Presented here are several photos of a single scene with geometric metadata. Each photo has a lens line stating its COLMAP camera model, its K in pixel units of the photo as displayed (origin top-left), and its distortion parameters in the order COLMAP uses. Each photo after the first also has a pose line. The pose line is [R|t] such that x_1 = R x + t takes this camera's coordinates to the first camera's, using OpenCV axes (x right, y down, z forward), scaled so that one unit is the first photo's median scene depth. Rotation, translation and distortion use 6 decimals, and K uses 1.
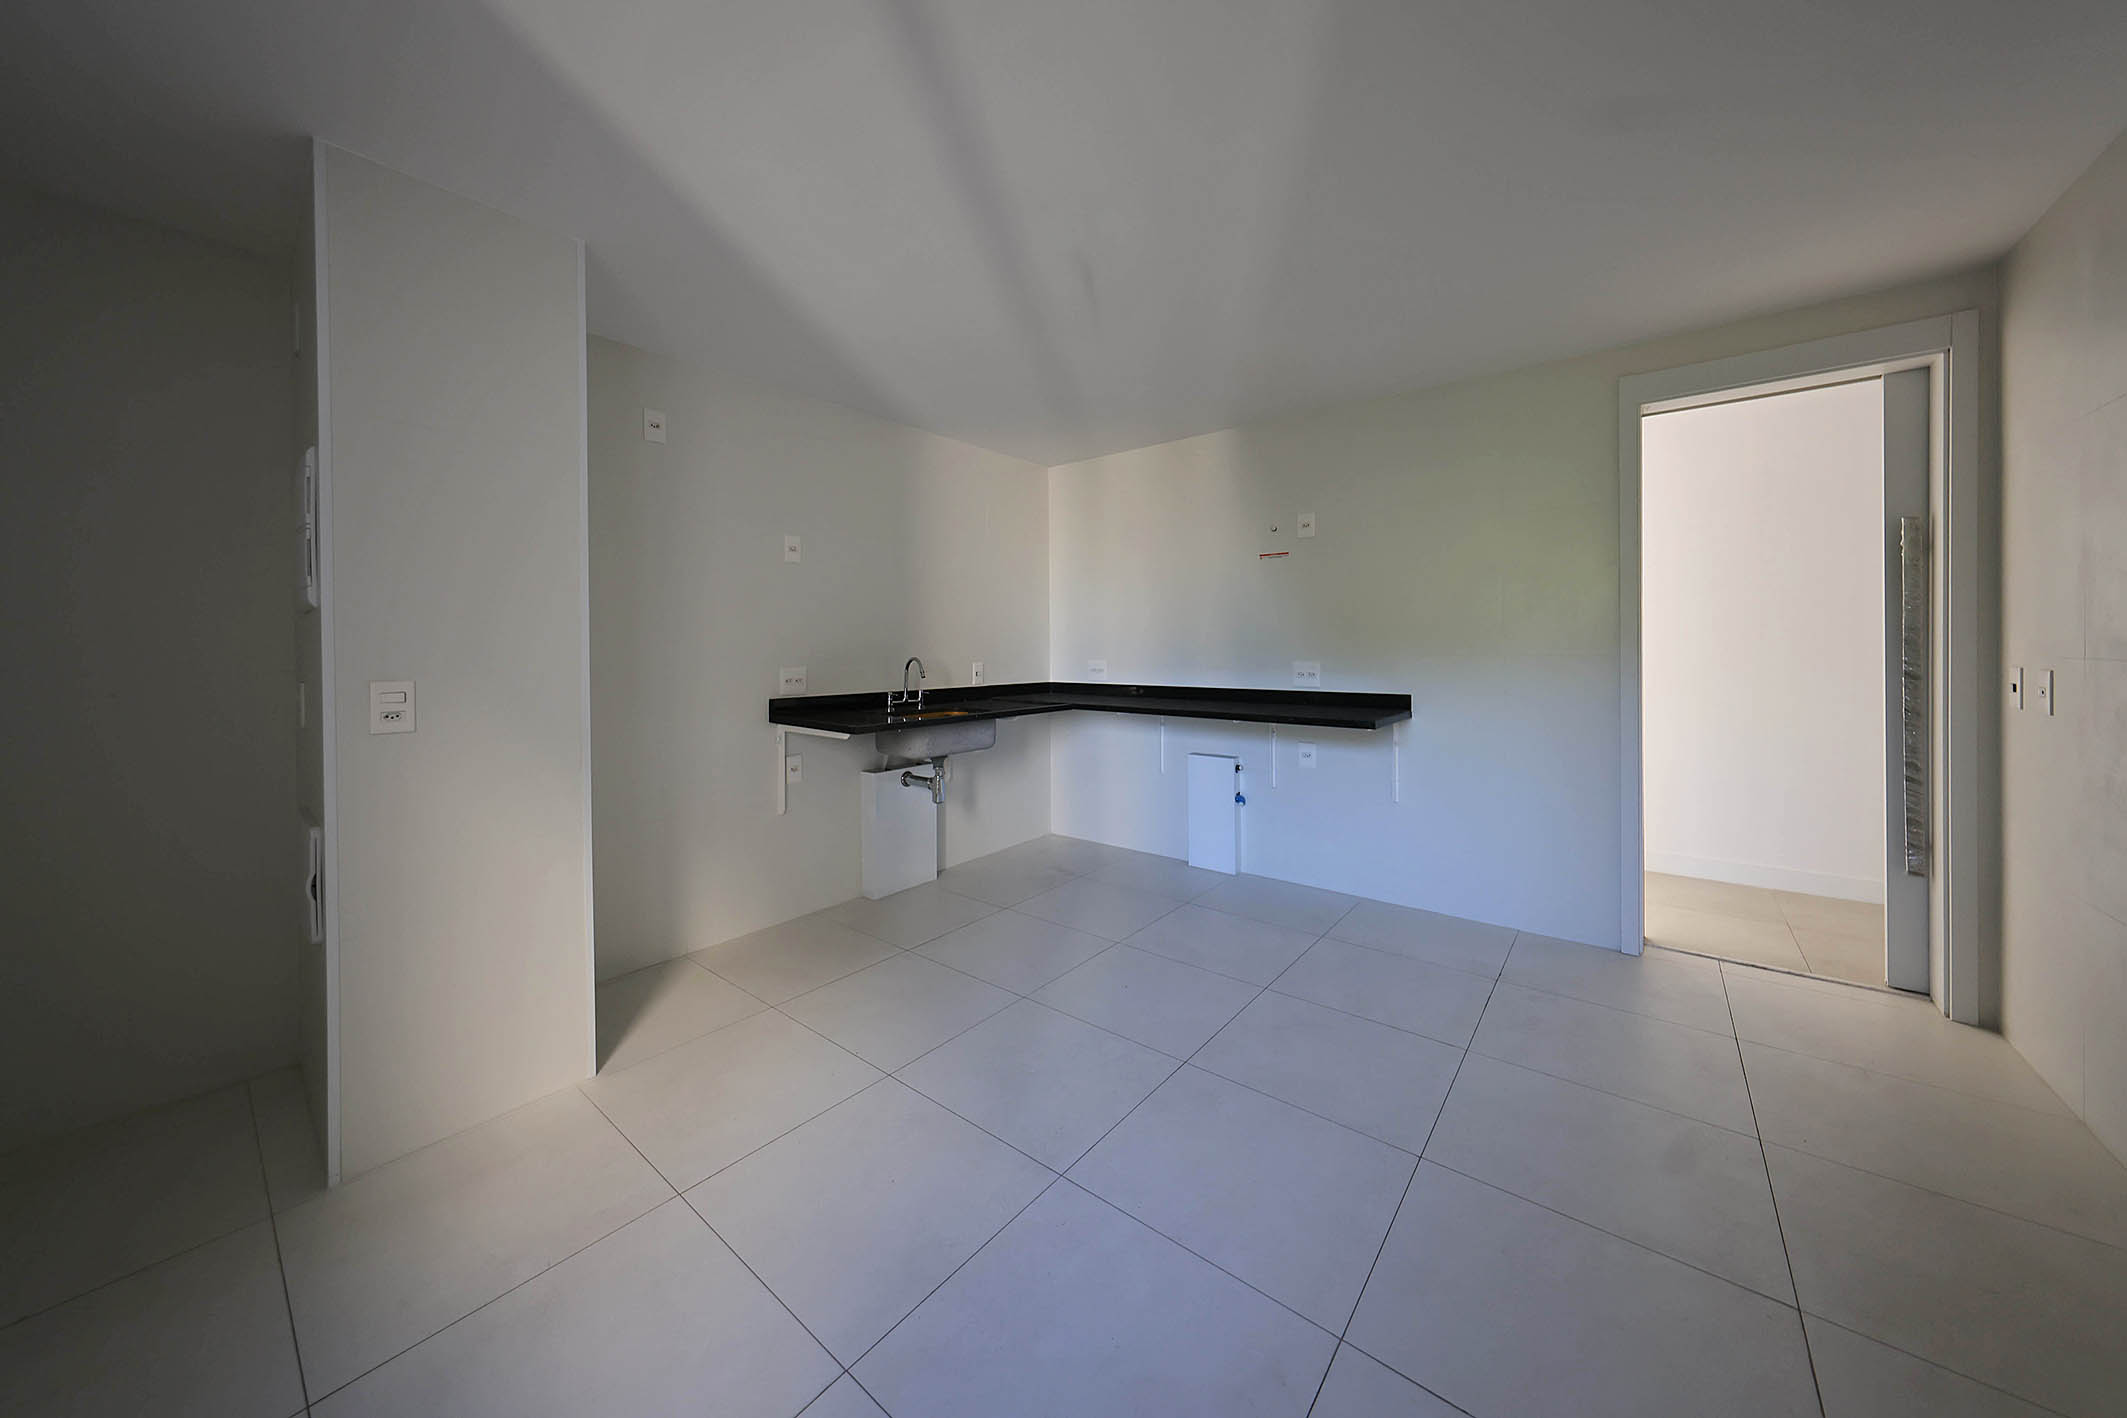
lens RADIAL K [[725.1, 0, 994.4], [0, 725.1, 654.9], [0, 0, 1]] dist [-0.000854, -0.000173]
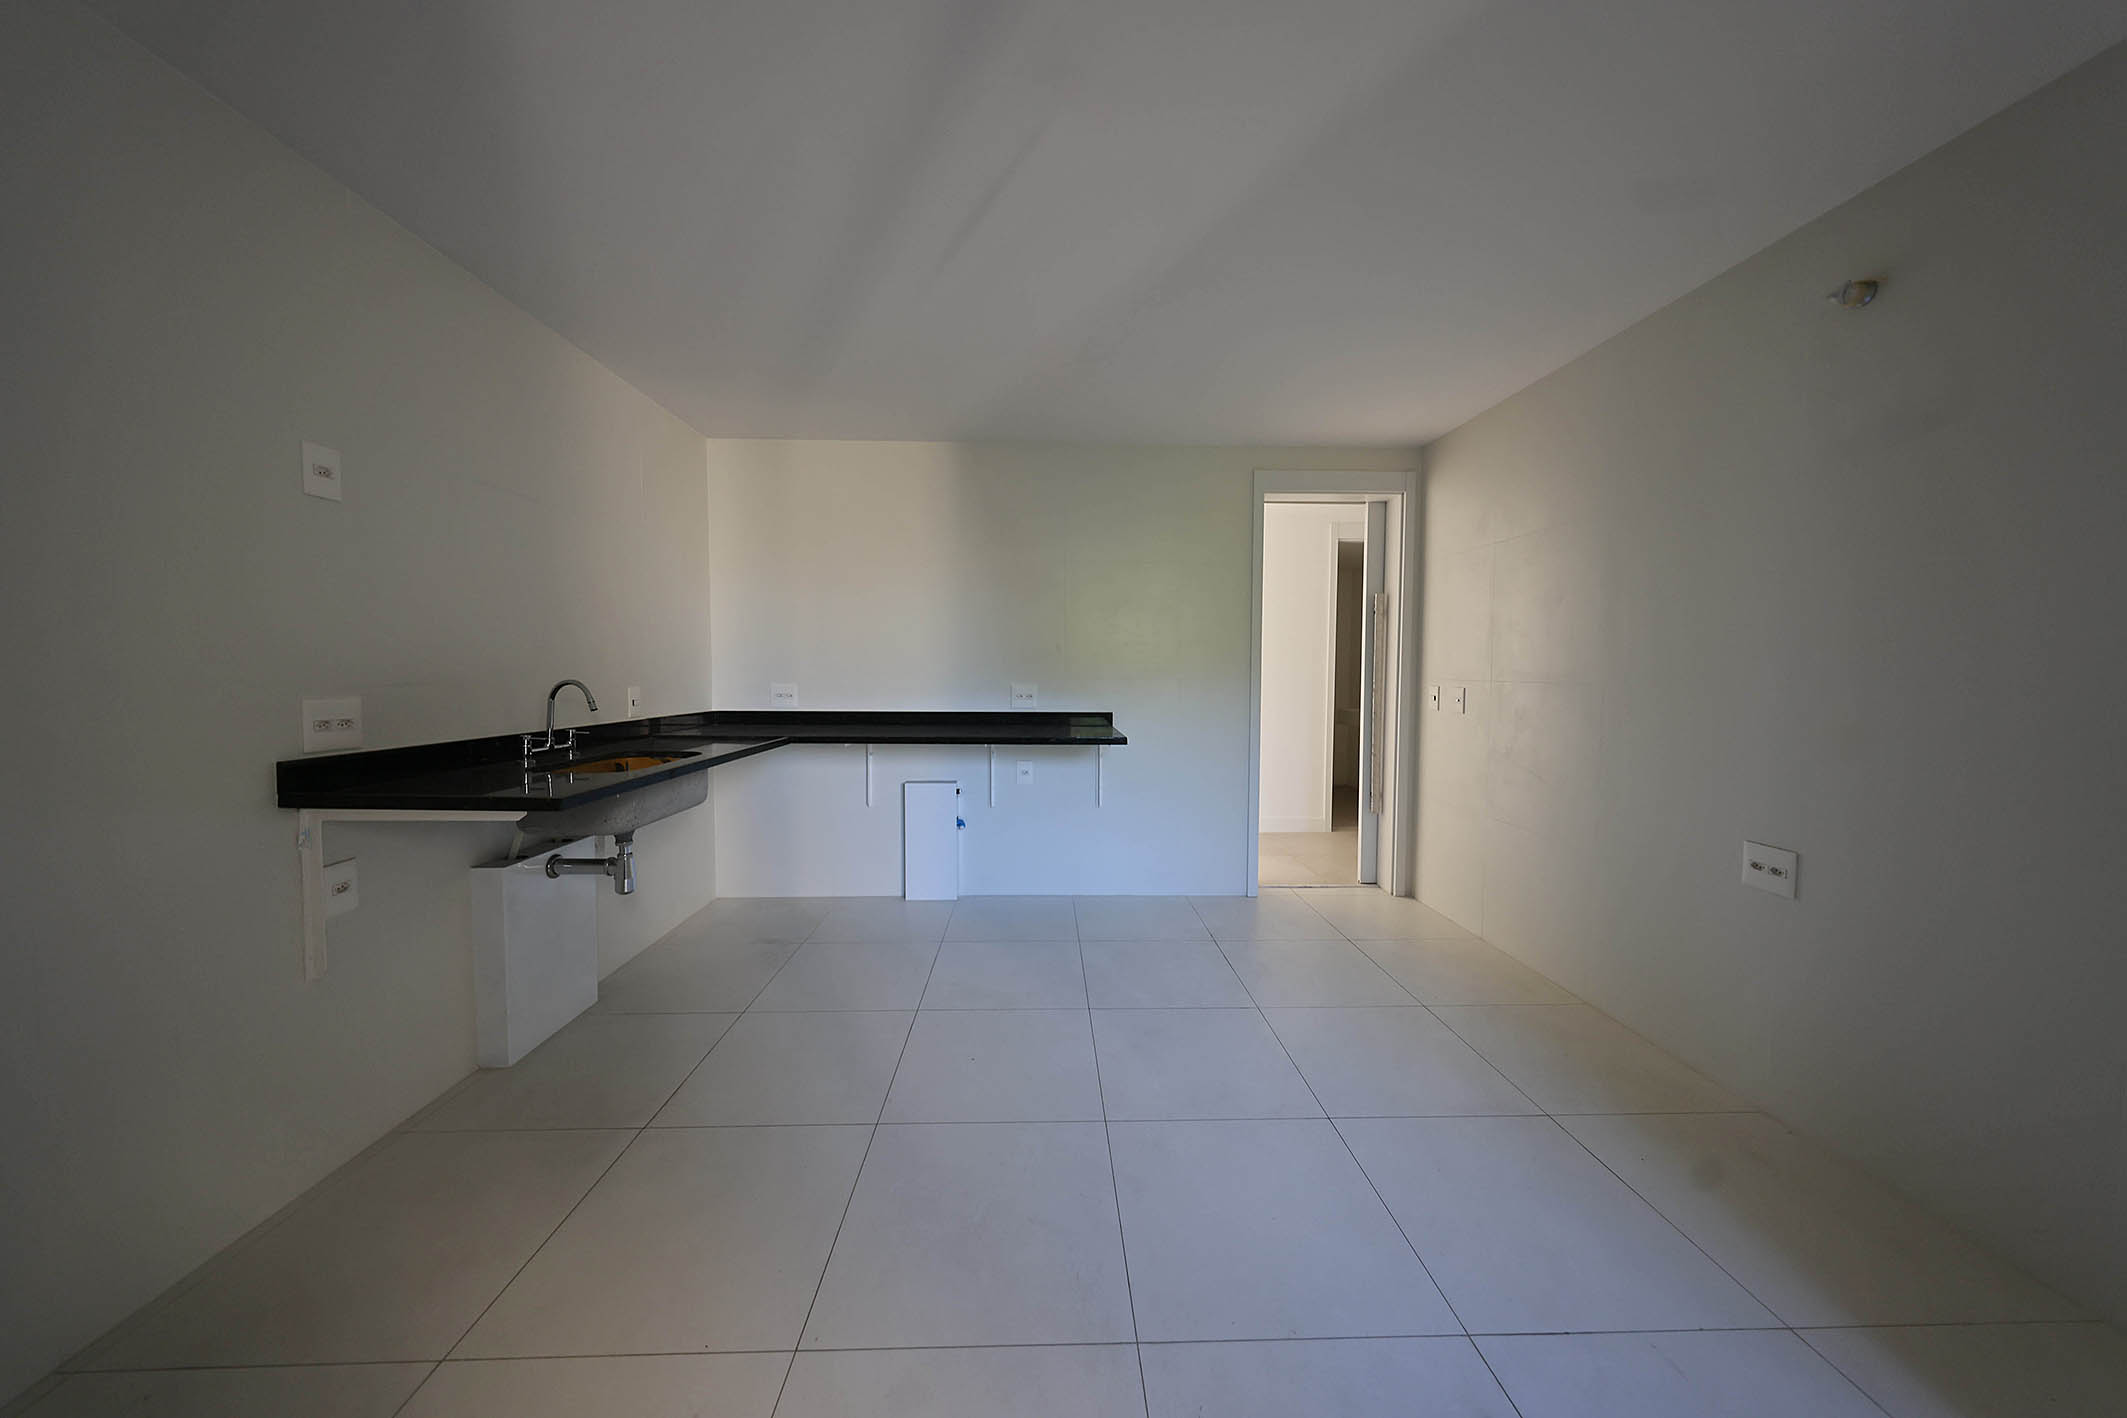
lens RADIAL K [[688.8, 0, 1064.9], [0, 688.8, 701.4], [0, 0, 1]] dist [0.000069, -0.000054]
pose [[0.726559, -0.021550, 0.686767, -0.213493], [-0.003934, 0.999361, 0.035521, -0.000663], [-0.687093, -0.028509, 0.726010, 0.245844]]
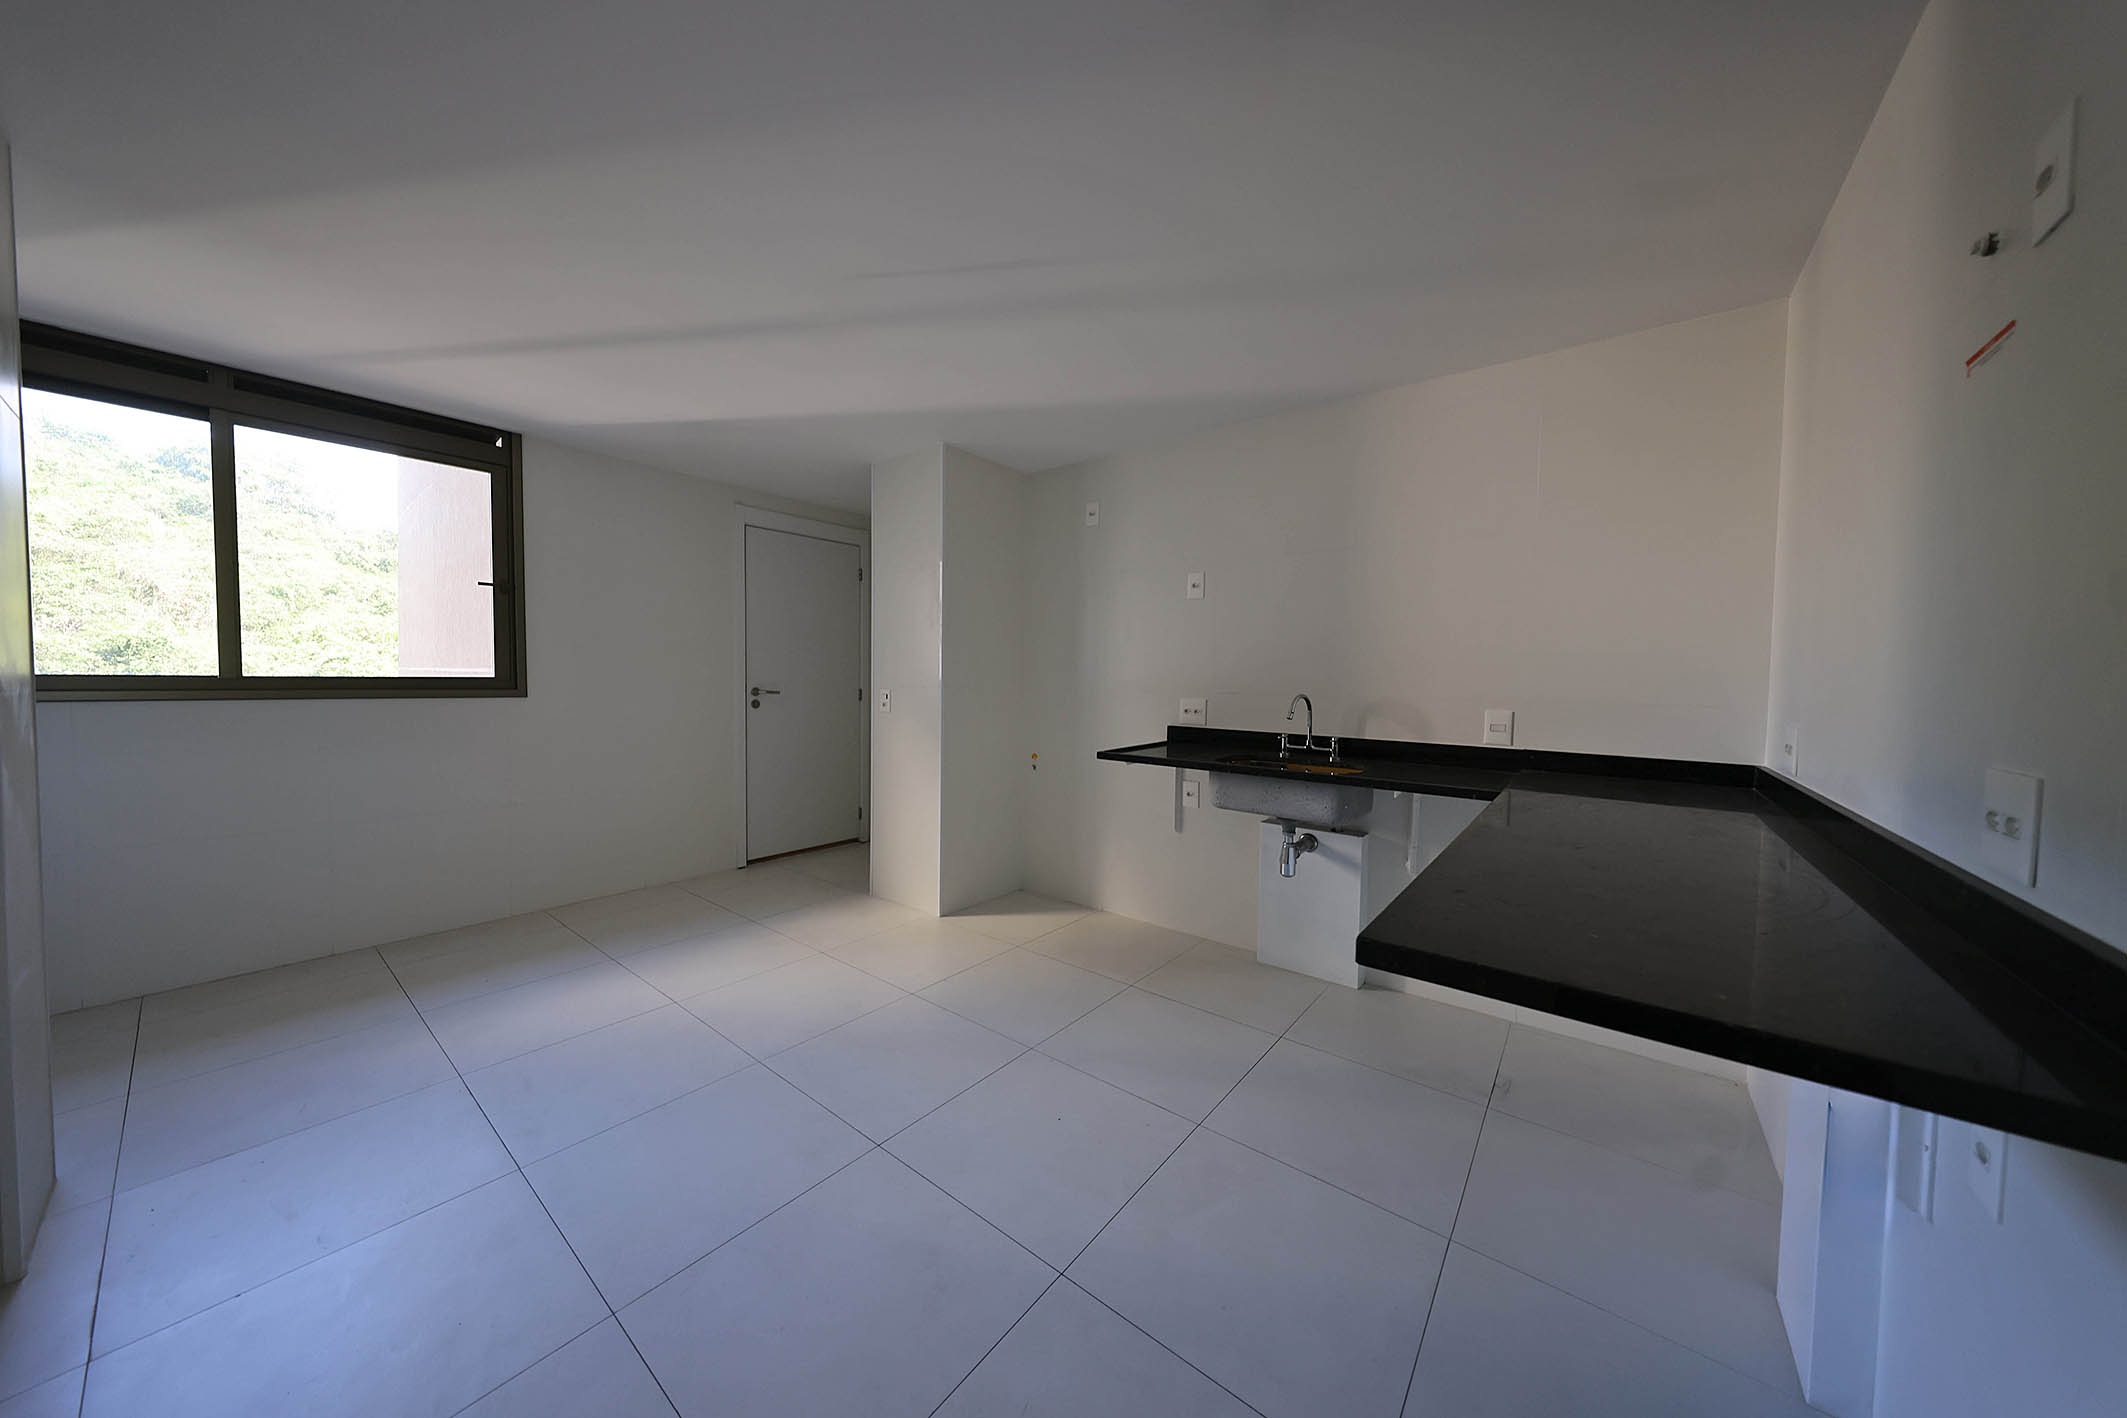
lens RADIAL K [[688.8, 0, 1064.9], [0, 688.8, 701.4], [0, 0, 1]] dist [0.000069, -0.000054]
pose [[0.054427, 0.043986, -0.997548, 0.646254], [-0.018851, 0.998896, 0.043017, -0.016963], [0.998340, 0.016464, 0.055196, 0.693172]]
